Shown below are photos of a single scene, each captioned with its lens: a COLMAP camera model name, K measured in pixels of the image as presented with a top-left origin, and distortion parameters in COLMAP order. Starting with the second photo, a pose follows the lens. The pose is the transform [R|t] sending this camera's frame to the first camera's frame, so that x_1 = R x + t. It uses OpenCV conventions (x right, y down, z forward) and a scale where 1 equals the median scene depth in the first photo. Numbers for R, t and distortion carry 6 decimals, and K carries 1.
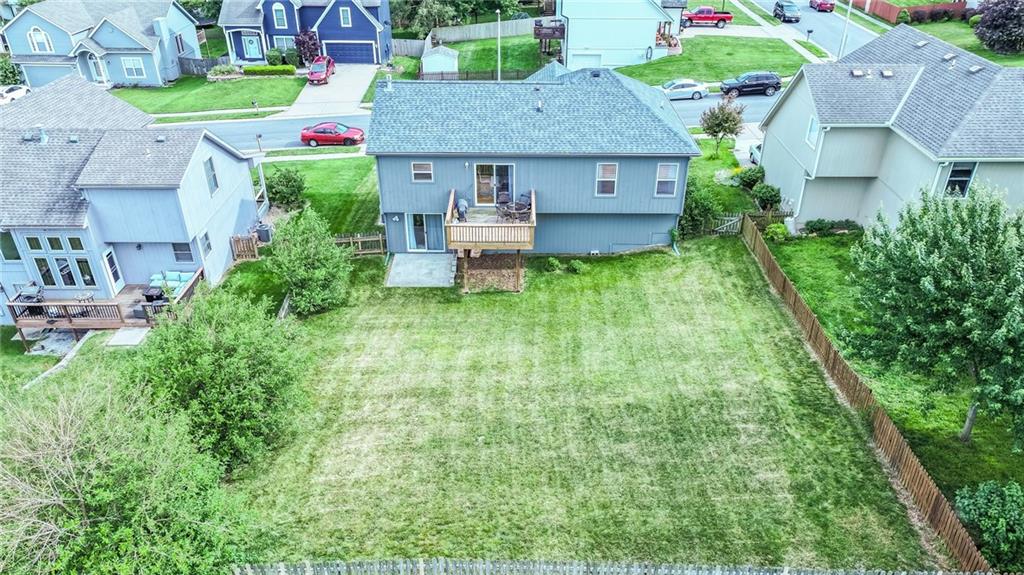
lens RADIAL K [[719.8, 0, 512.4], [0, 719.8, 282.7], [0, 0, 1]] dist [0.001339, 0.012018]
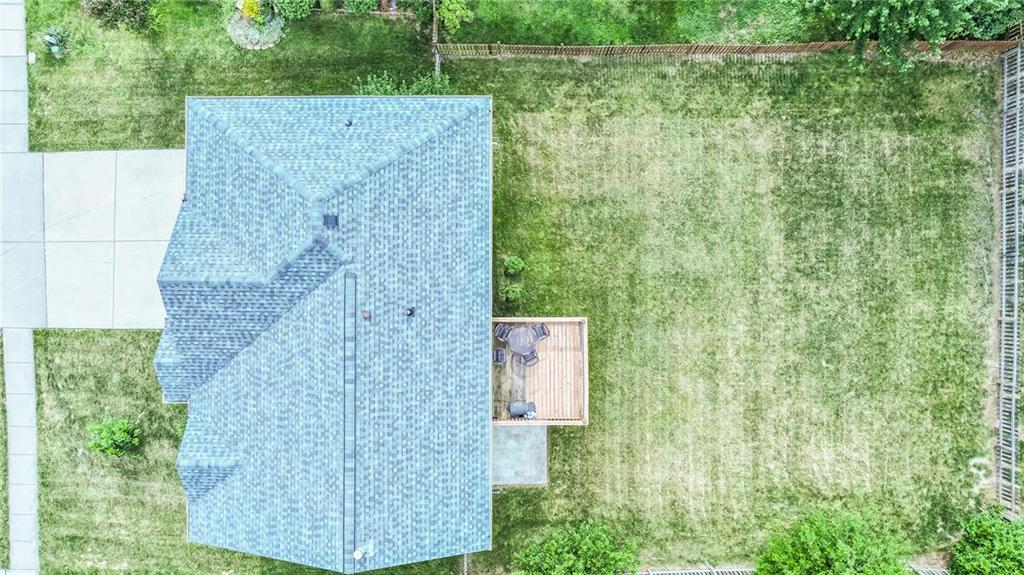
lens RADIAL K [[719.8, 0, 516.1], [0, 719.8, 287.4], [0, 0, 1]] dist [0.001339, 0.012018]
pose [[-0.012290, -0.999606, 0.025217, 0.047701], [0.514905, 0.015291, 0.857111, -0.859180], [-0.857159, 0.023518, 0.514514, 0.633603]]
